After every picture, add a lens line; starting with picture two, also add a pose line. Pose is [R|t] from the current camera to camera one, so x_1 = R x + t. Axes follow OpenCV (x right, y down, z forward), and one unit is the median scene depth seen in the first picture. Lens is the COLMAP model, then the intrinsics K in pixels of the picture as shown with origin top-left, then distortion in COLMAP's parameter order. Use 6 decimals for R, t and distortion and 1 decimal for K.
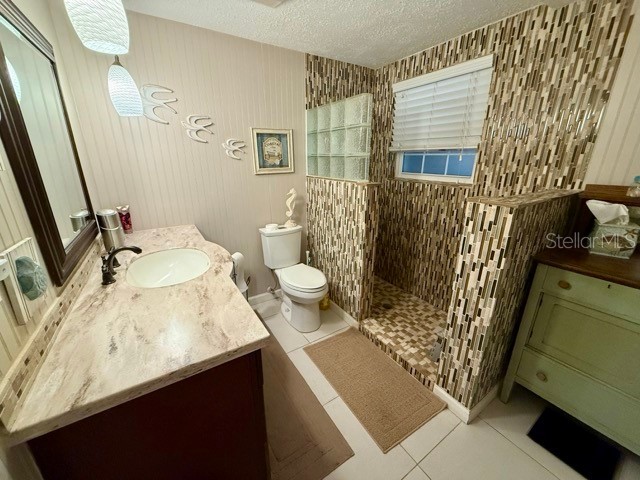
lens RADIAL K [[253.3, 0, 317.9], [0, 253.3, 237.6], [0, 0, 1]] dist [0.000800, -0.000580]
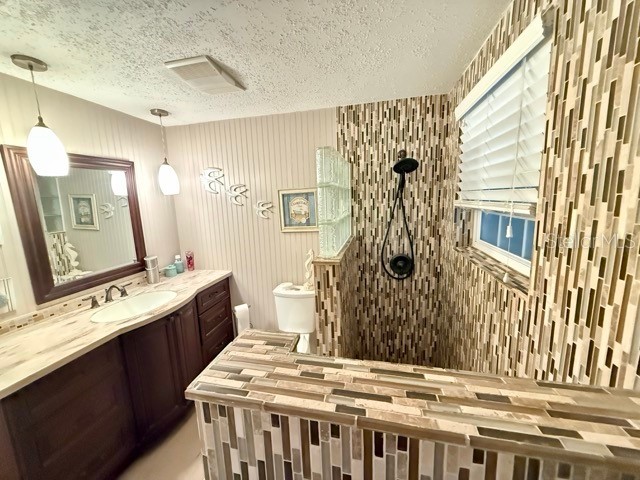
lens RADIAL K [[253.3, 0, 316.5], [0, 253.3, 238.4], [0, 0, 1]] dist [0.000800, -0.000580]
pose [[0.705388, 0.083038, -0.703941, 0.614918], [-0.178074, 0.982024, -0.062599, -0.197262], [0.686089, 0.169510, 0.707495, 0.397171]]
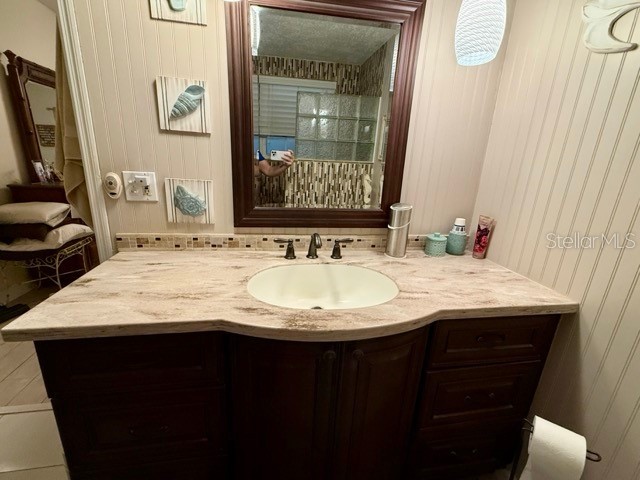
lens RADIAL K [[280.5, 0, 318.8], [0, 280.5, 239.9], [0, 0, 1]] dist [0.001830, 0.000629]
pose [[-0.387800, 0.238955, -0.890231, 0.046996], [-0.321806, 0.869940, 0.373692, -0.171206], [0.863743, 0.431399, -0.260466, 0.705475]]
